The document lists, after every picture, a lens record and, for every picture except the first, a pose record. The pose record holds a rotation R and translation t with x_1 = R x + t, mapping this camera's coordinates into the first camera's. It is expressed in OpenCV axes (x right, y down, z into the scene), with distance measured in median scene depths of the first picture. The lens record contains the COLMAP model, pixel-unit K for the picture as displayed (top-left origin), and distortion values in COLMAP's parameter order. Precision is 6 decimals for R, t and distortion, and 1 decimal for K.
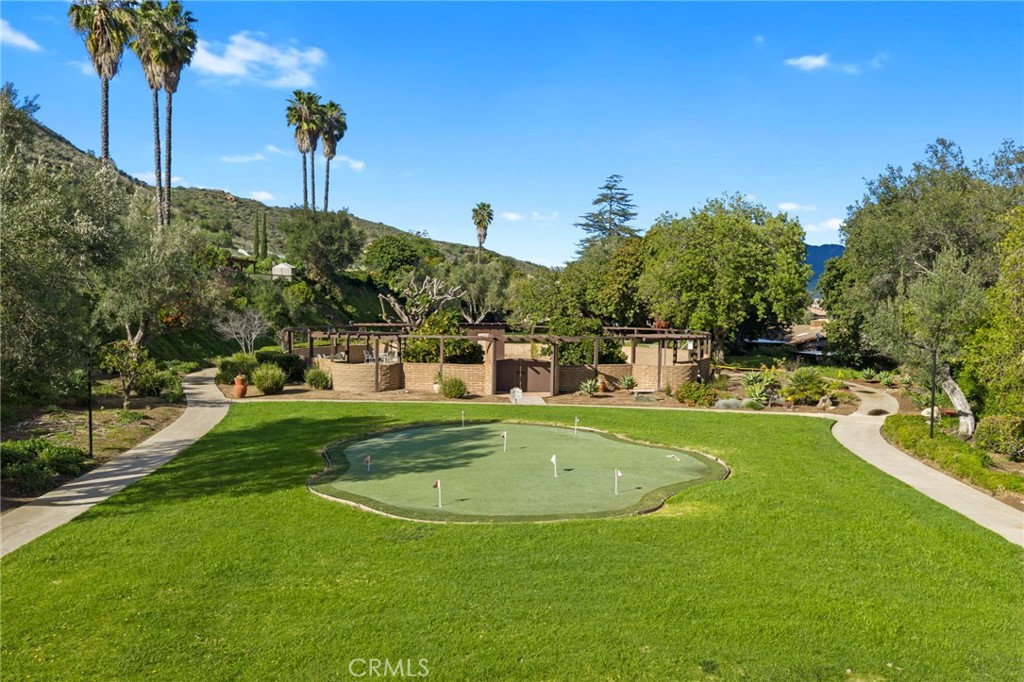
lens RADIAL K [[885.1, 0, 512.0], [0, 885.1, 341.0], [0, 0, 1]] dist [0.002845, -0.014581]
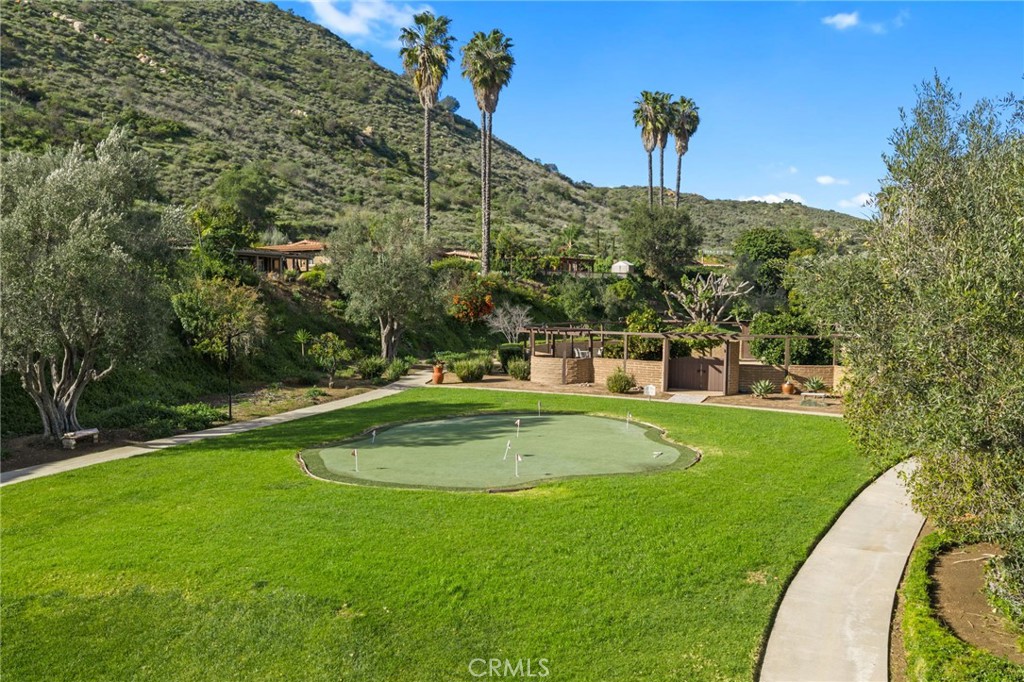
lens RADIAL K [[910.7, 0, 493.5], [0, 910.7, 337.5], [0, 0, 1]] dist [0.010729, -0.011210]
pose [[0.872627, 0.014435, -0.488174, 0.270347], [-0.014174, 0.999891, 0.004229, -0.001998], [0.488182, 0.003229, 0.872736, -0.001967]]
